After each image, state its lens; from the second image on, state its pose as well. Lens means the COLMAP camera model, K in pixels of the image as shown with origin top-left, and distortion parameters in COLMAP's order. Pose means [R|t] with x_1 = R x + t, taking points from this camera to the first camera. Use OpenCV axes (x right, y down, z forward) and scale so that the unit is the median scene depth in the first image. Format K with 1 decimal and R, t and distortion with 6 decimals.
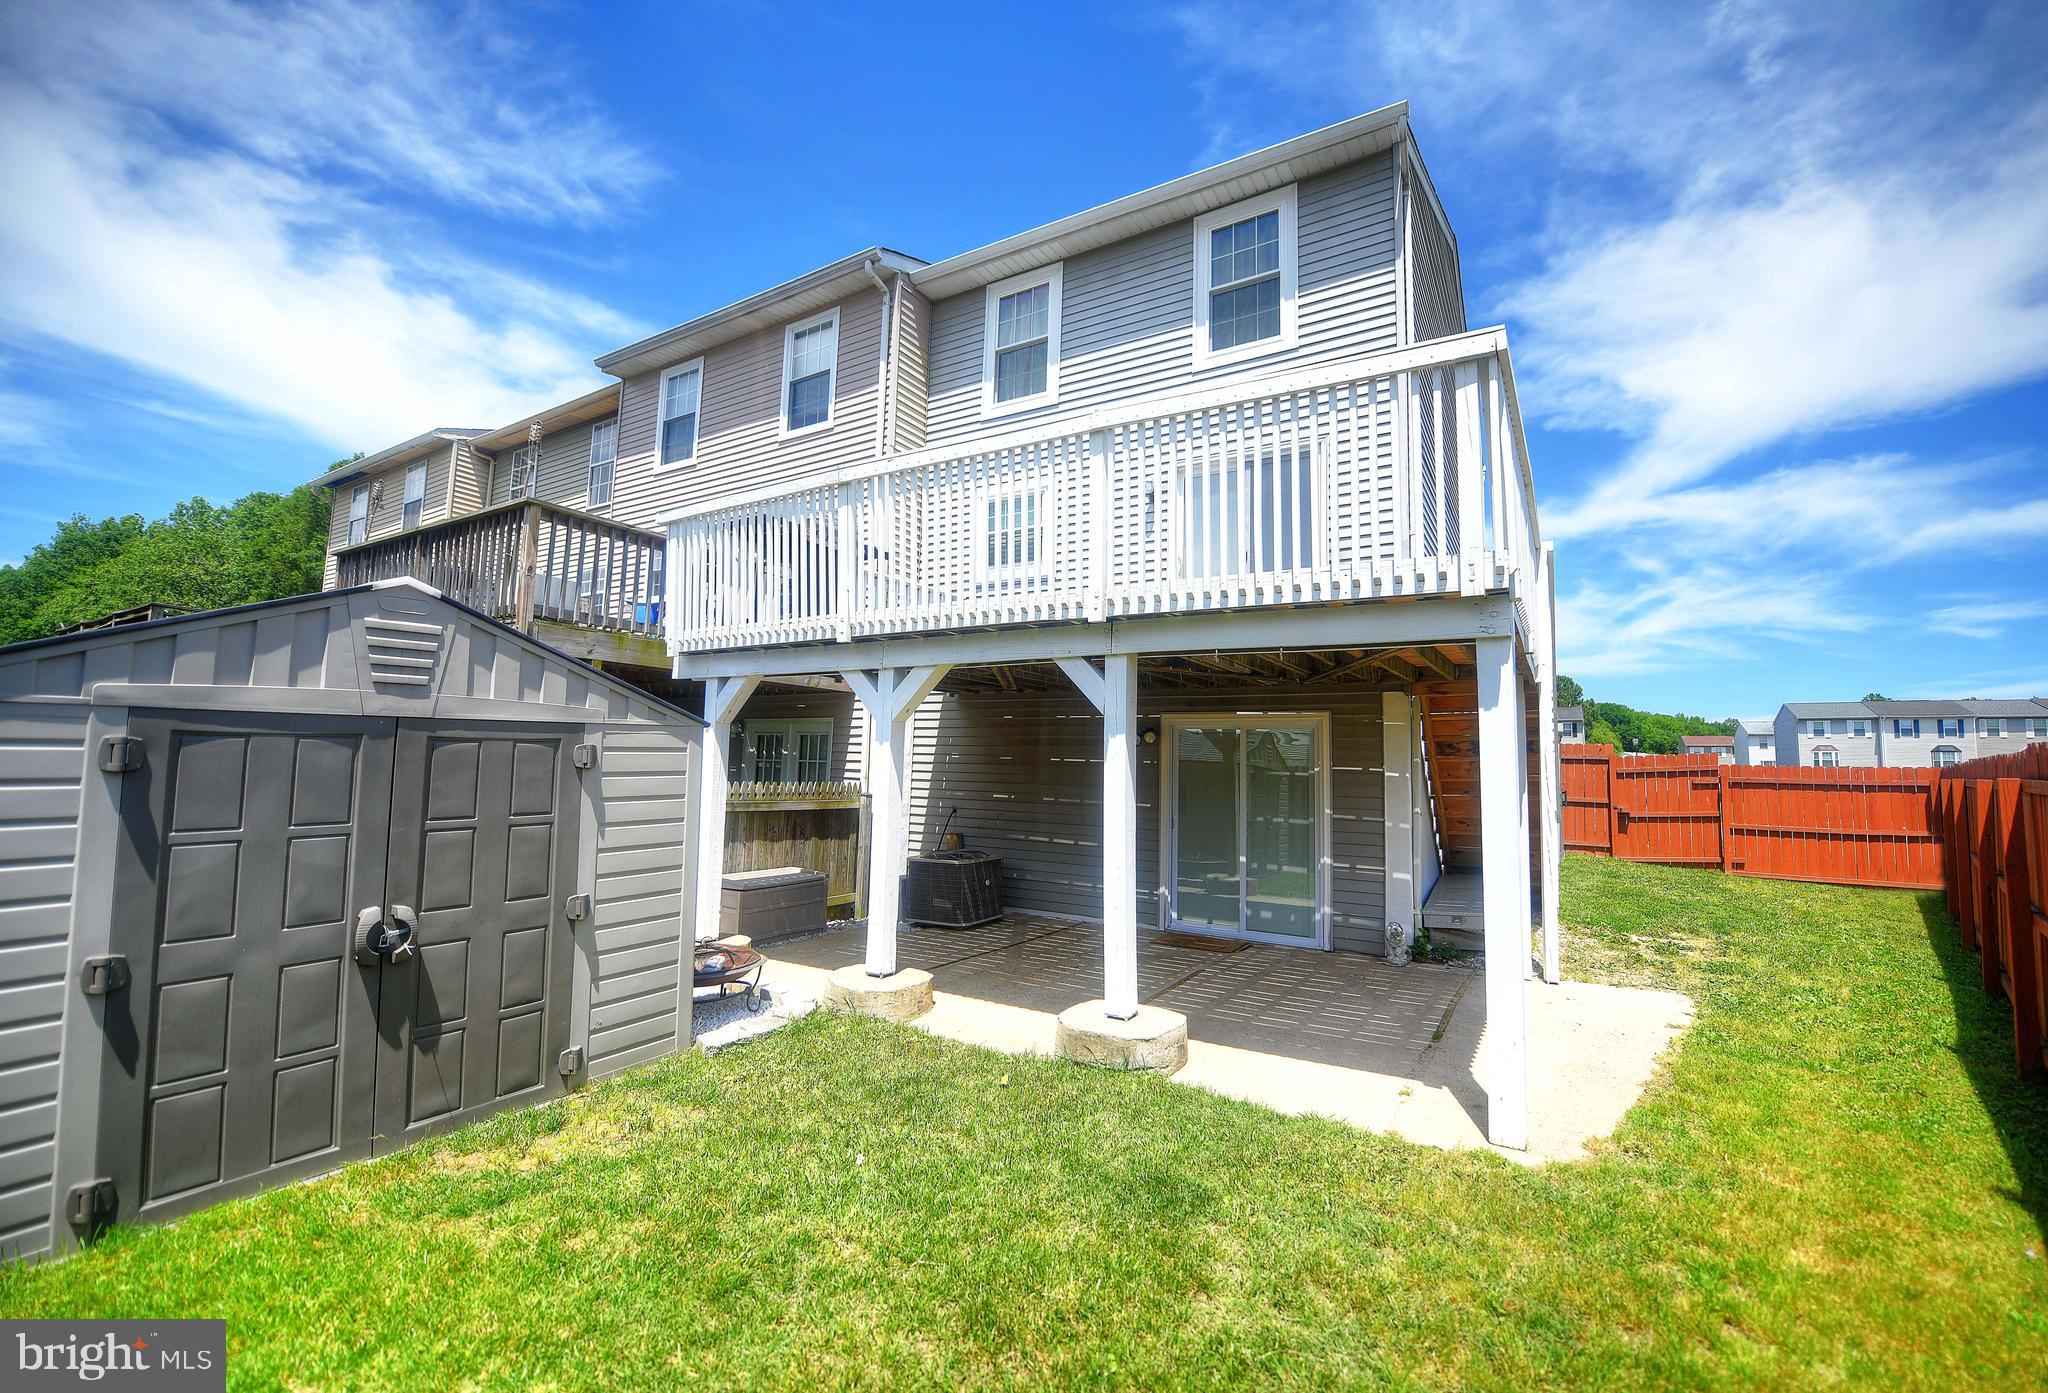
lens RADIAL K [[852.2, 0, 1026.3], [0, 852.2, 693.6], [0, 0, 1]] dist [-0.016566, -0.000866]
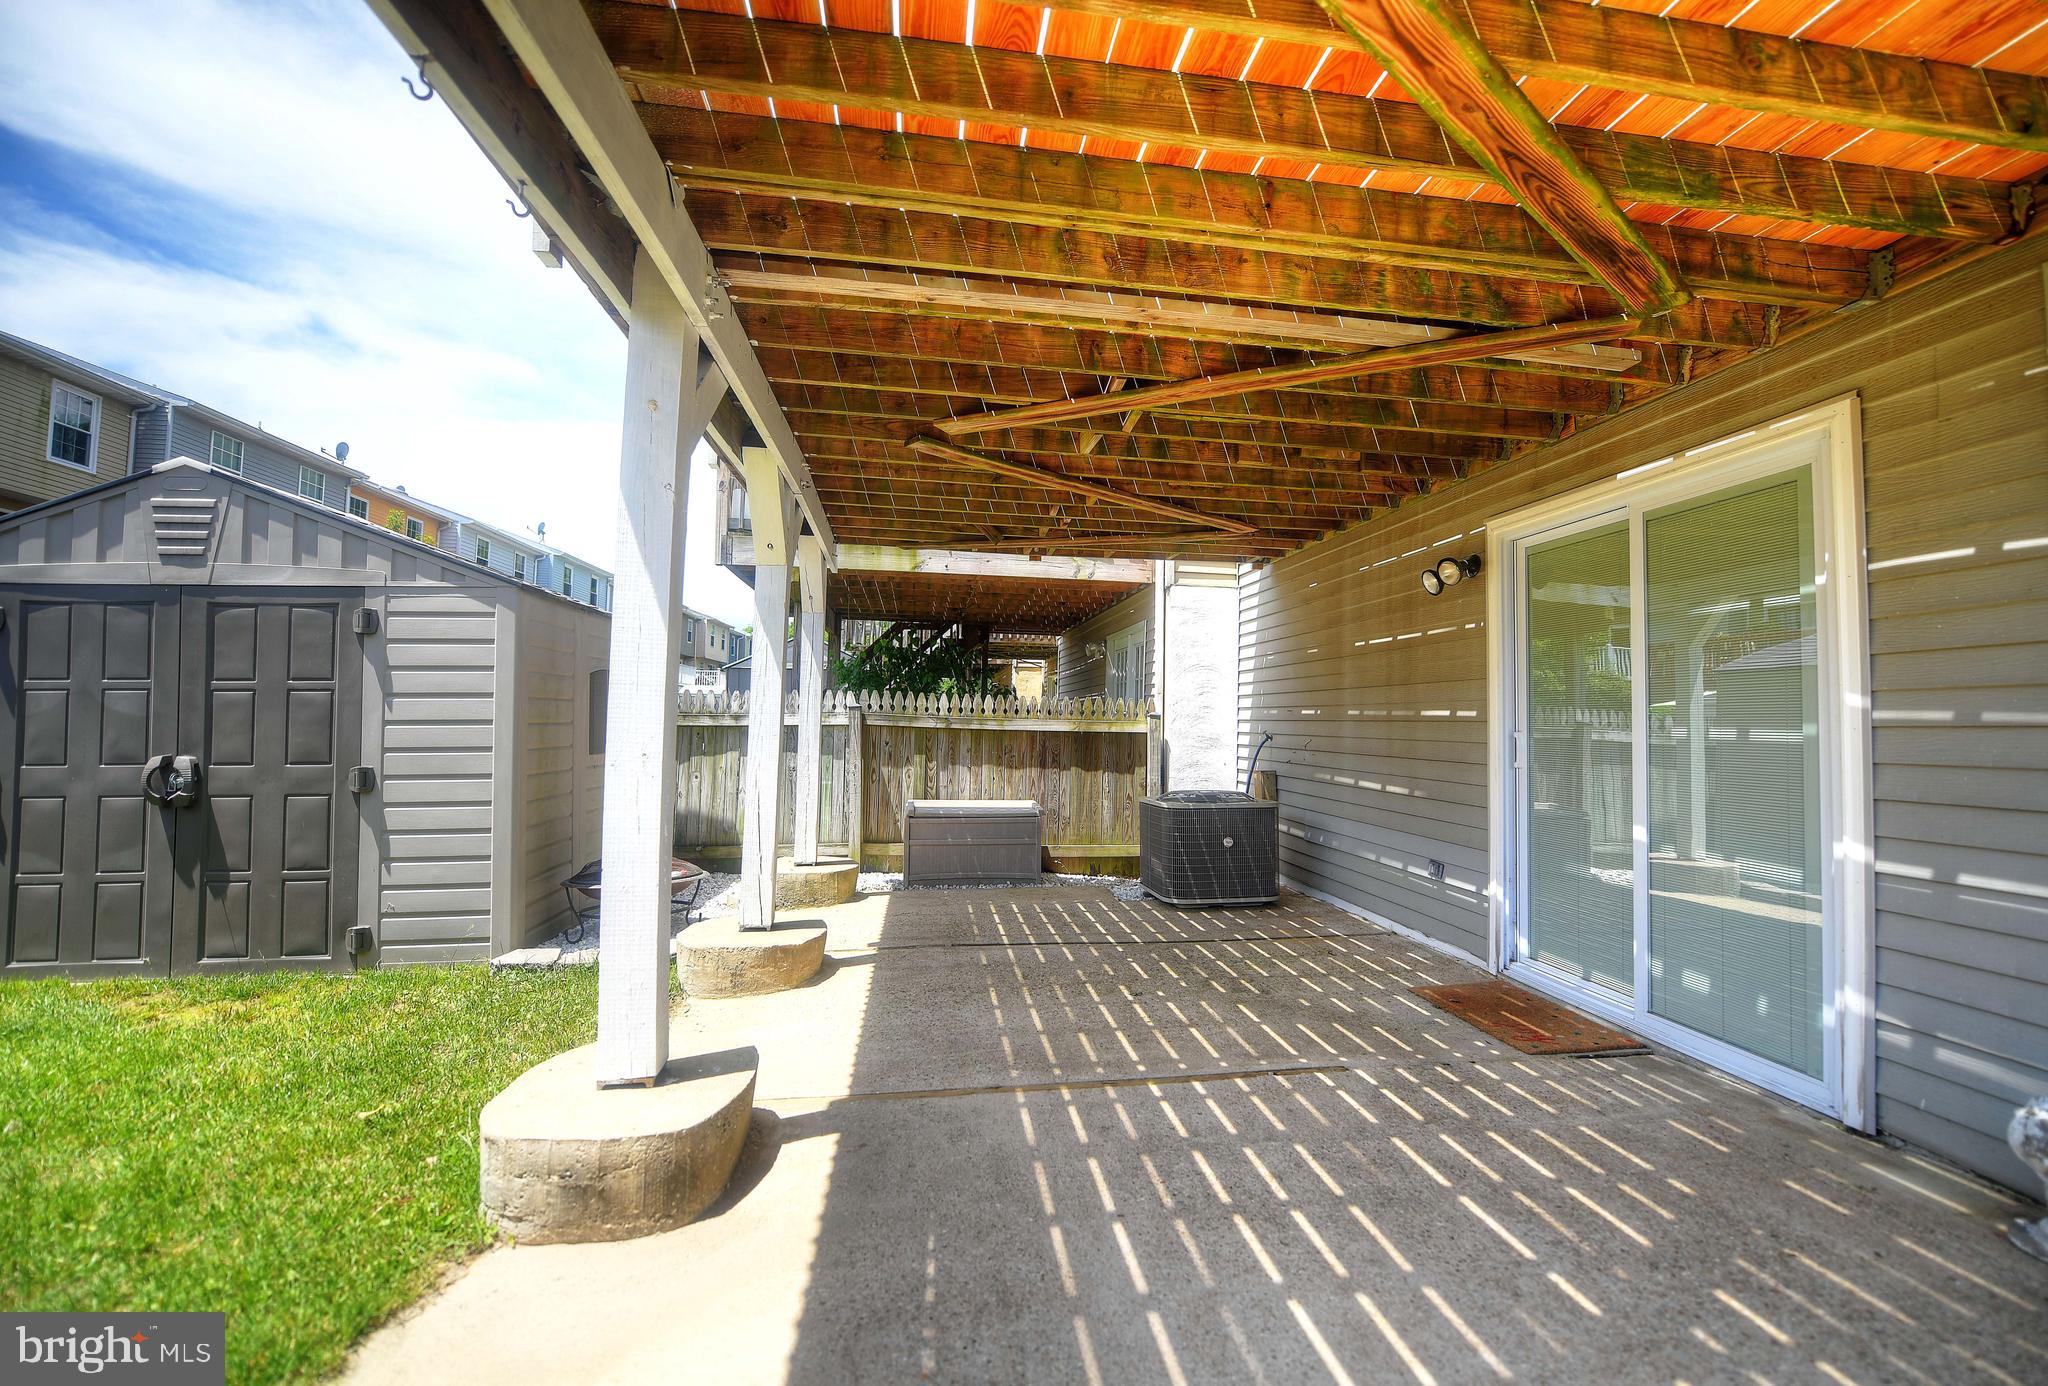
lens RADIAL K [[853.7, 0, 1047.7], [0, 853.7, 682.8], [0, 0, 1]] dist [-0.016370, -0.001280]
pose [[0.651228, -0.047237, -0.757411, 0.705881], [0.061791, 0.998047, -0.009117, 0.204234], [0.756363, -0.040864, 0.652875, 0.989903]]
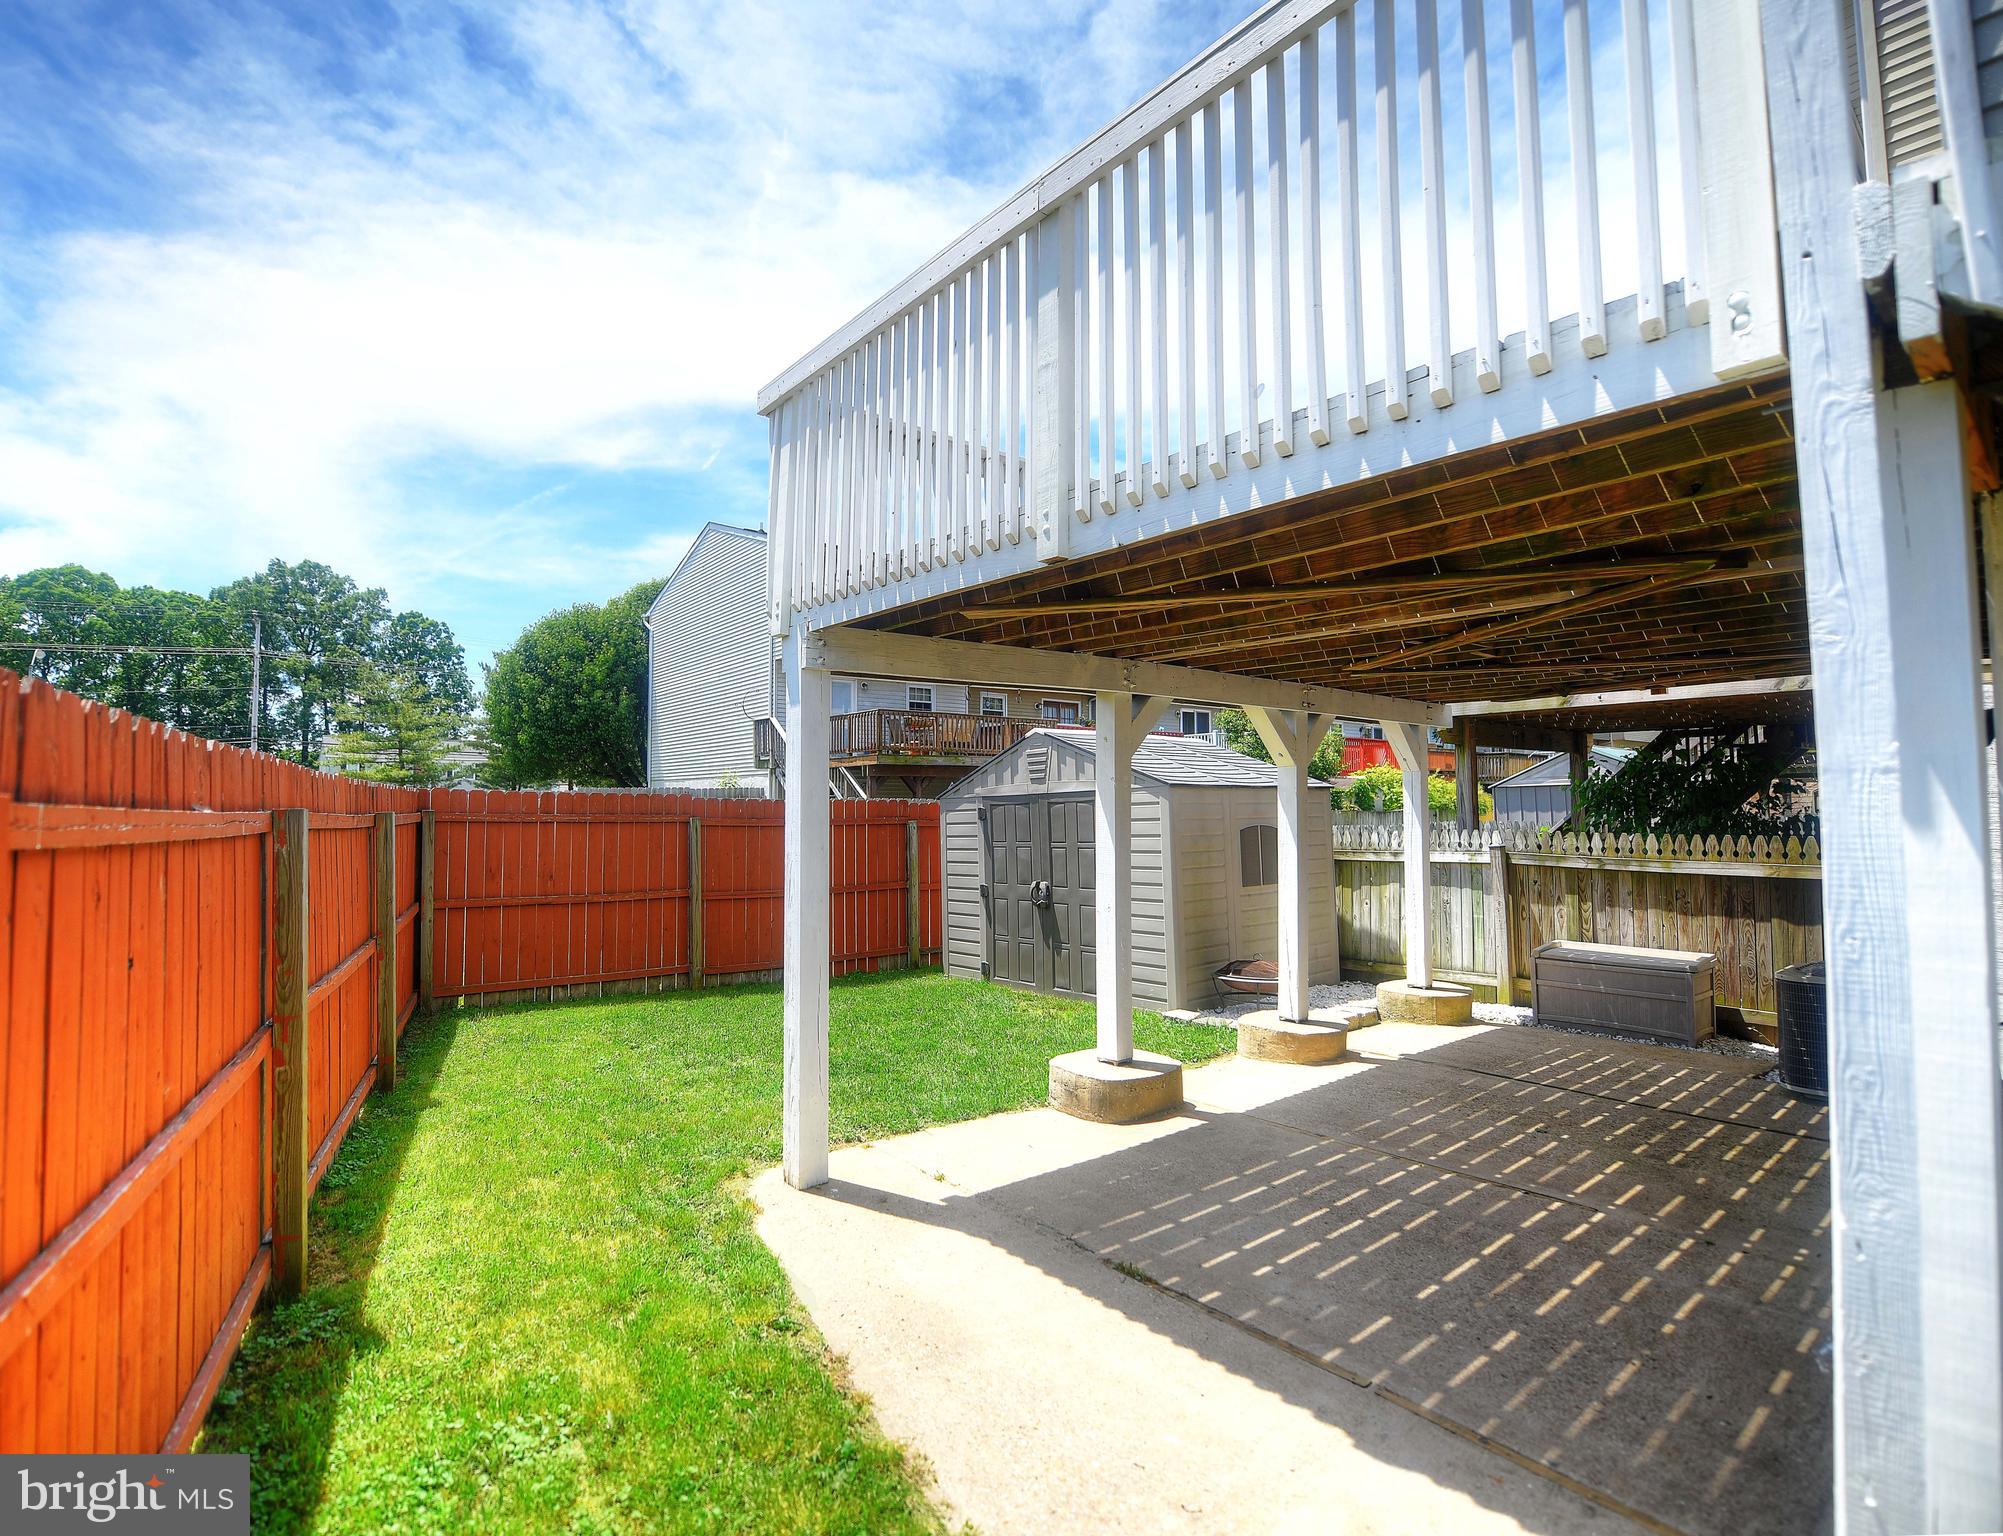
lens RADIAL K [[924.2, 0, 930.4], [0, 924.2, 784.2], [0, 0, 1]] dist [-0.017672, -0.000471]
pose [[-0.347472, -0.048650, -0.936427, 1.346397], [0.077977, 0.993695, -0.080559, 0.148968], [0.934442, -0.101012, -0.341488, 1.347665]]
